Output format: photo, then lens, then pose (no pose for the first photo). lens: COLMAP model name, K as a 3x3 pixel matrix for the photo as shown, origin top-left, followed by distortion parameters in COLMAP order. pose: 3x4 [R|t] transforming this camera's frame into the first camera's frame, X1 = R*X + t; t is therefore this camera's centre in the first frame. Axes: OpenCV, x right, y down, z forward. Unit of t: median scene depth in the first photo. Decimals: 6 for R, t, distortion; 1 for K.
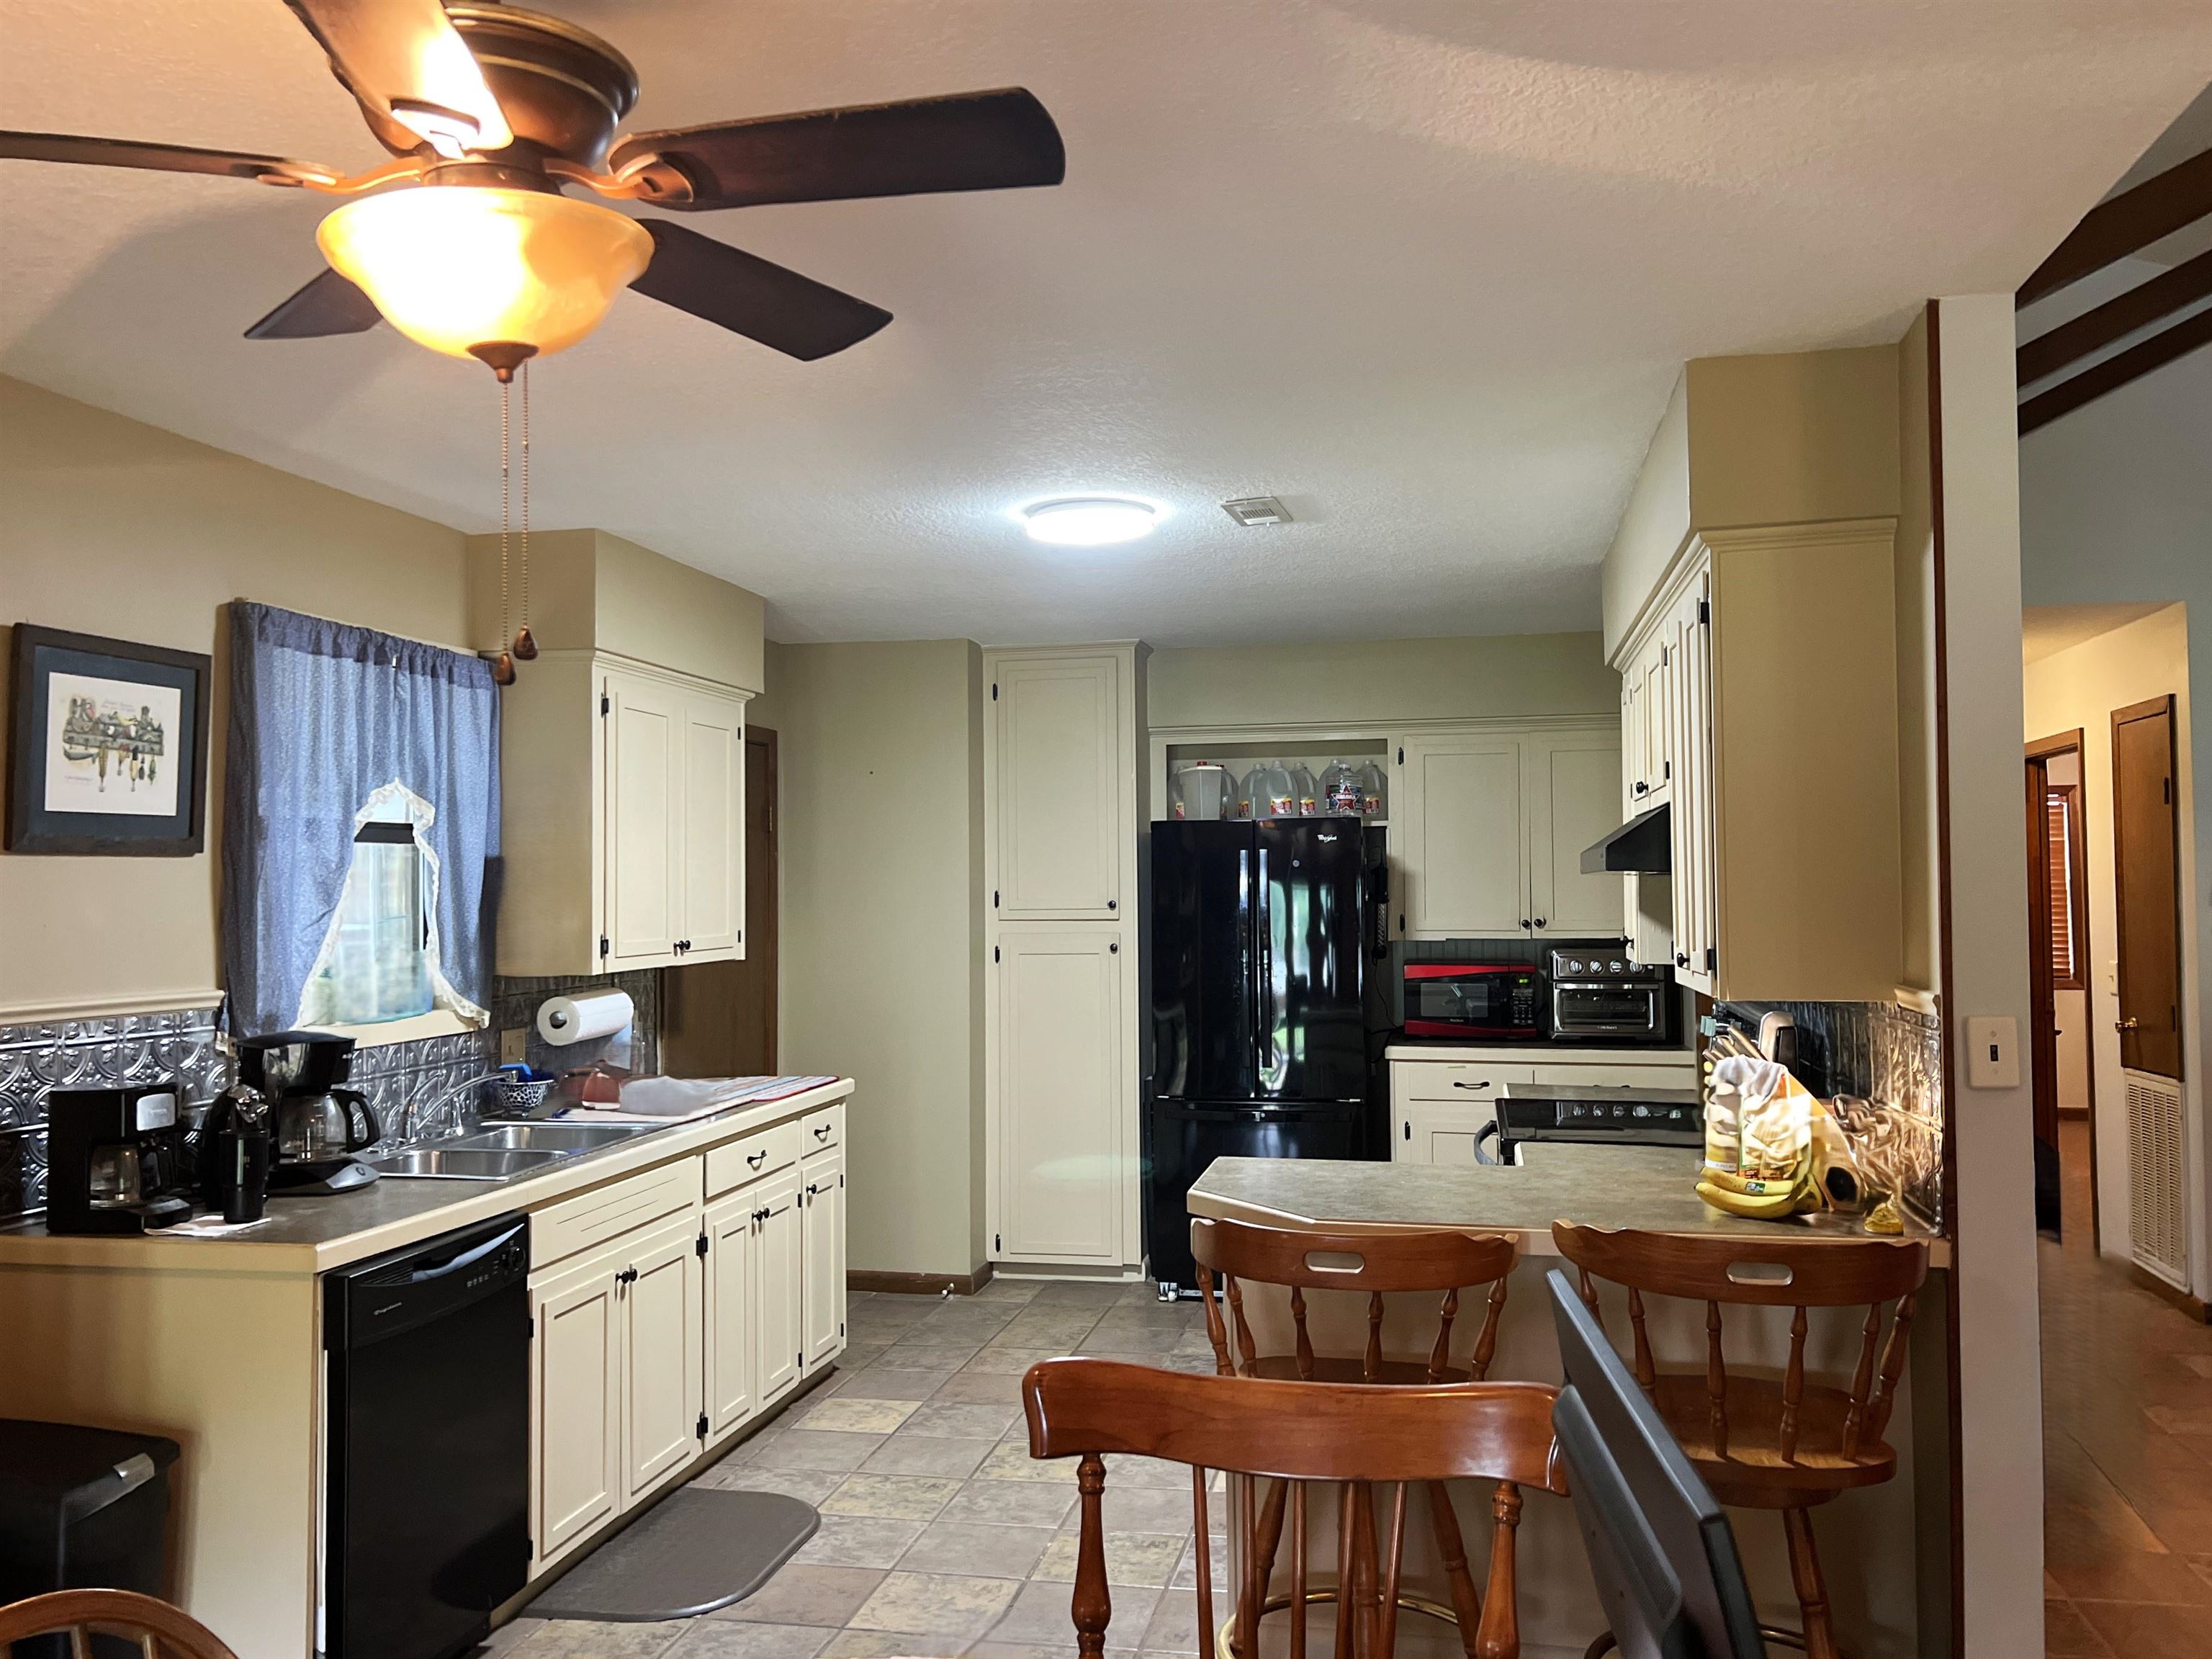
lens RADIAL K [[1691.7, 0, 1136.7], [0, 1691.7, 832.9], [0, 0, 1]] dist [0.009254, 0.000276]
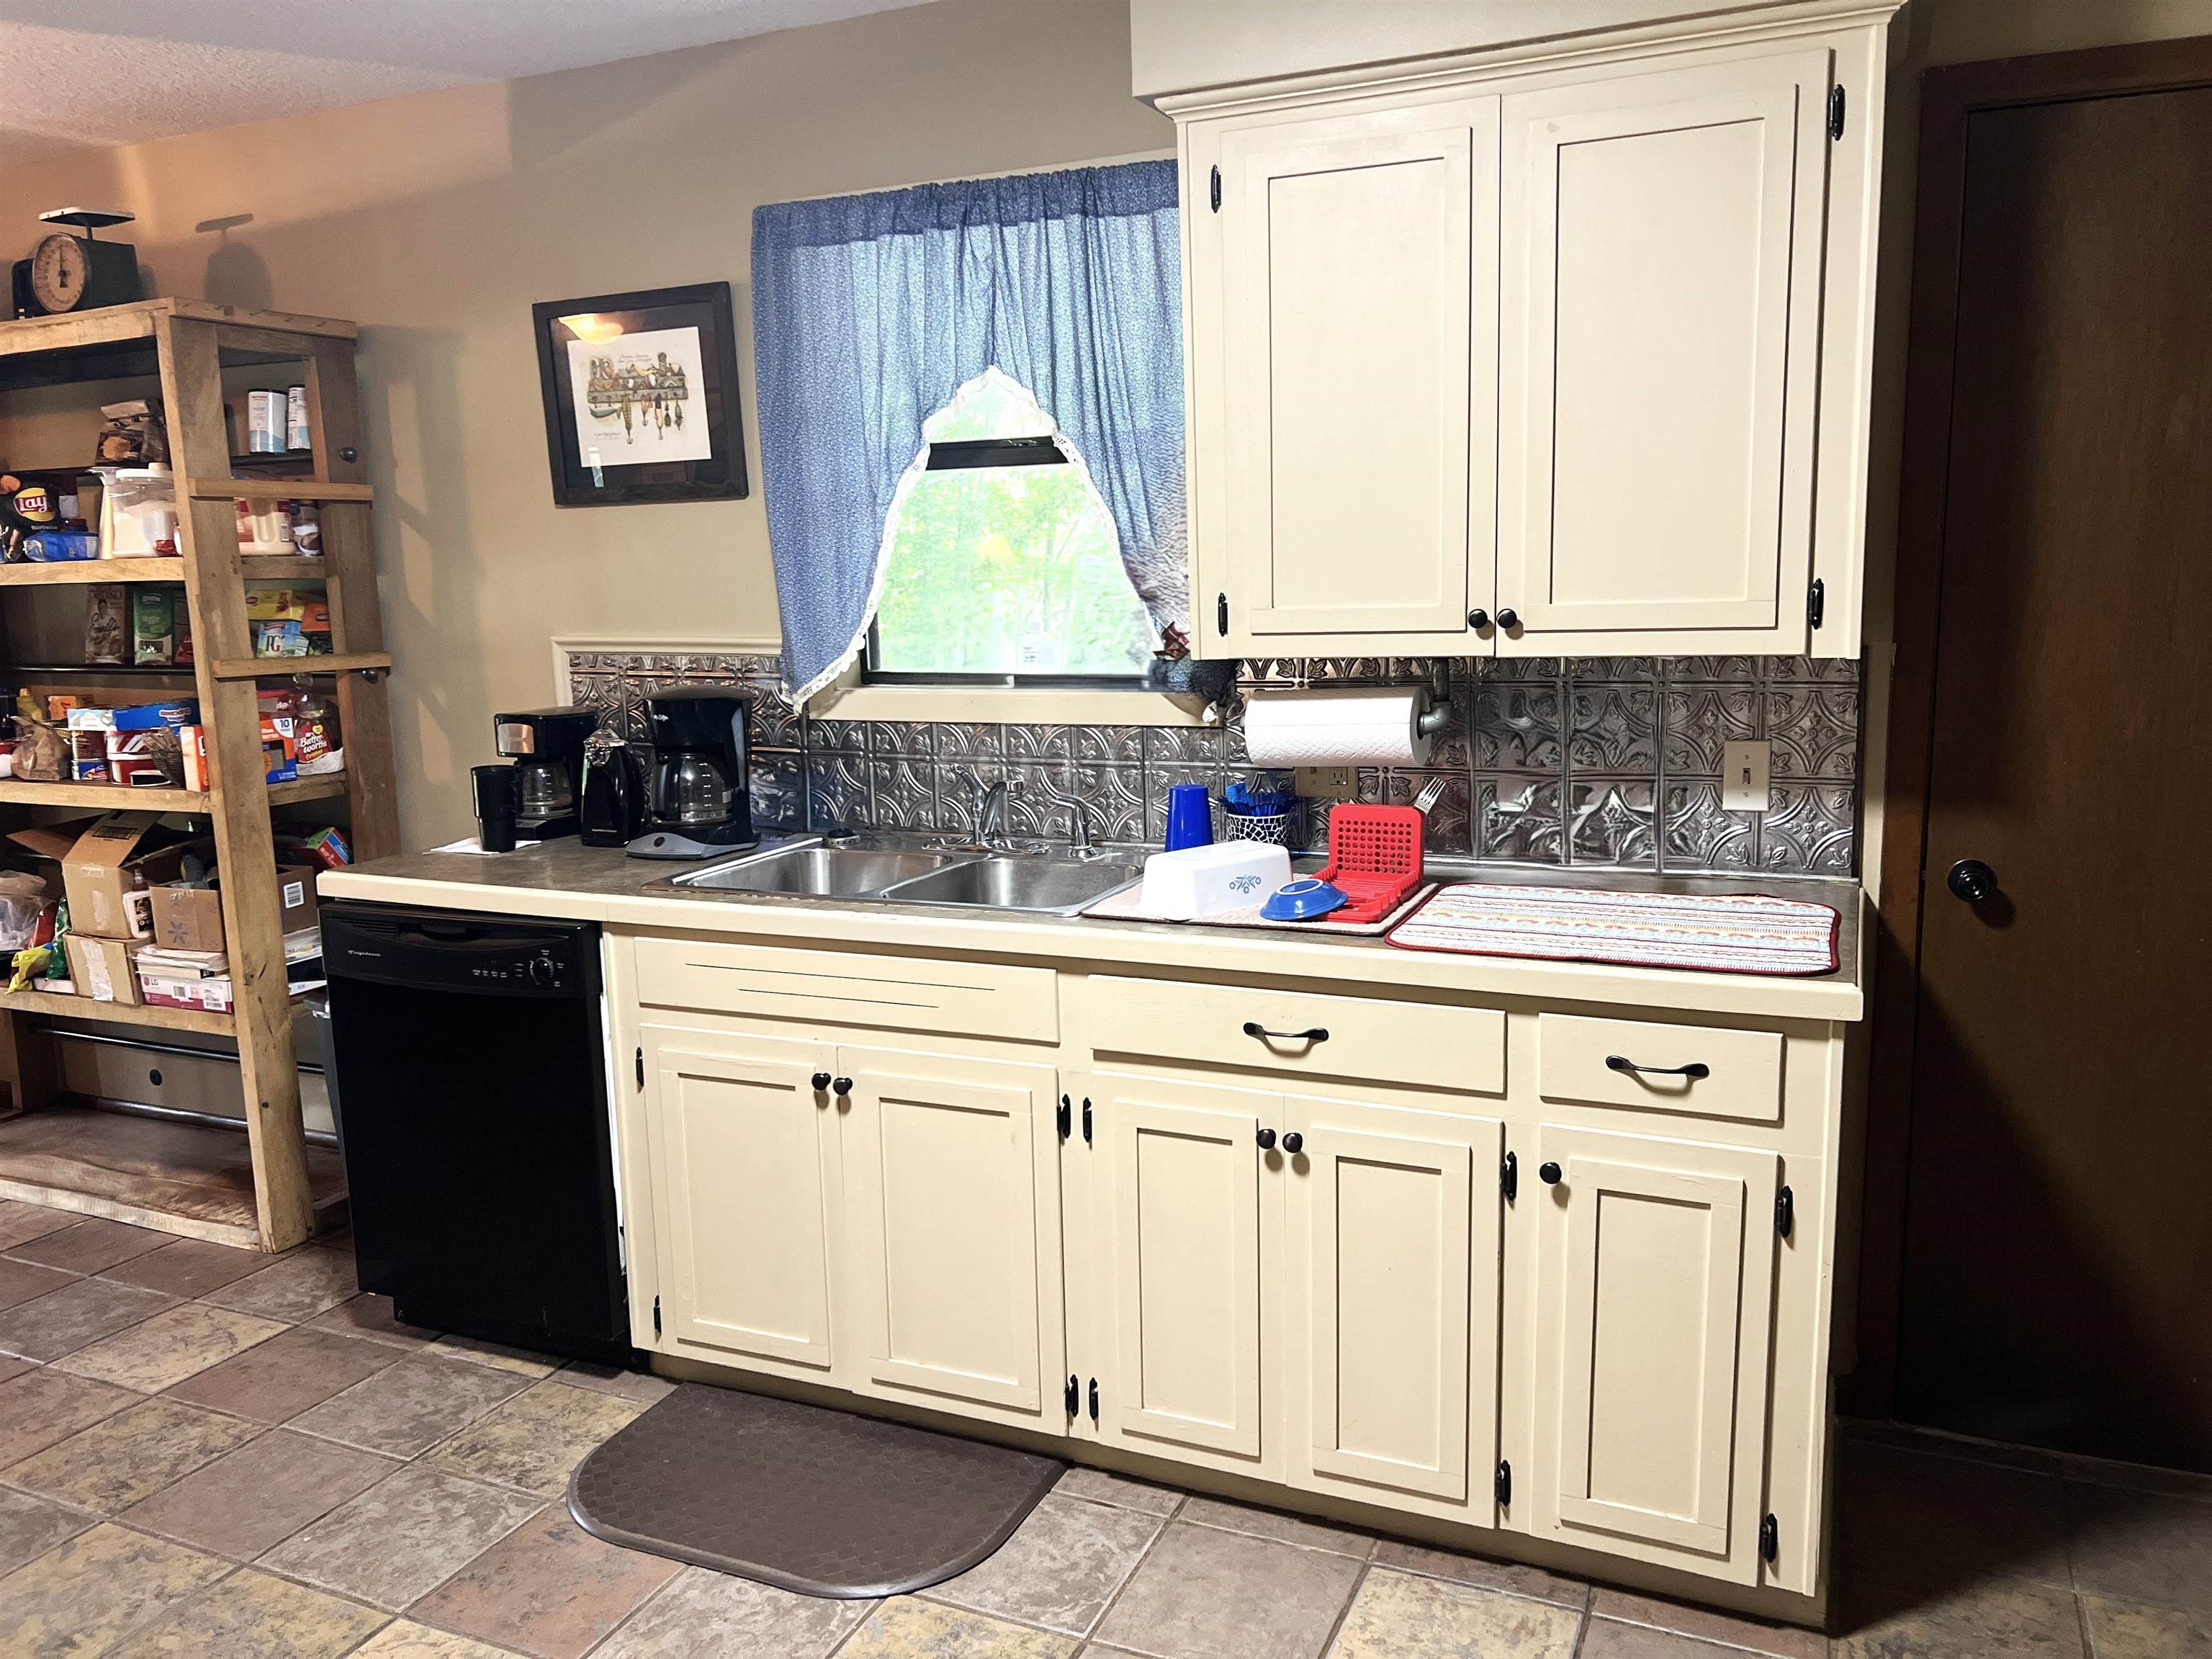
lens RADIAL K [[1691.7, 0, 1136.7], [0, 1691.7, 832.9], [0, 0, 1]] dist [0.009254, 0.000276]
pose [[-0.217039, 0.173189, -0.960677, 0.376933], [0.058767, 0.984669, 0.164237, 0.058256], [0.974392, -0.020810, -0.223889, 1.470657]]
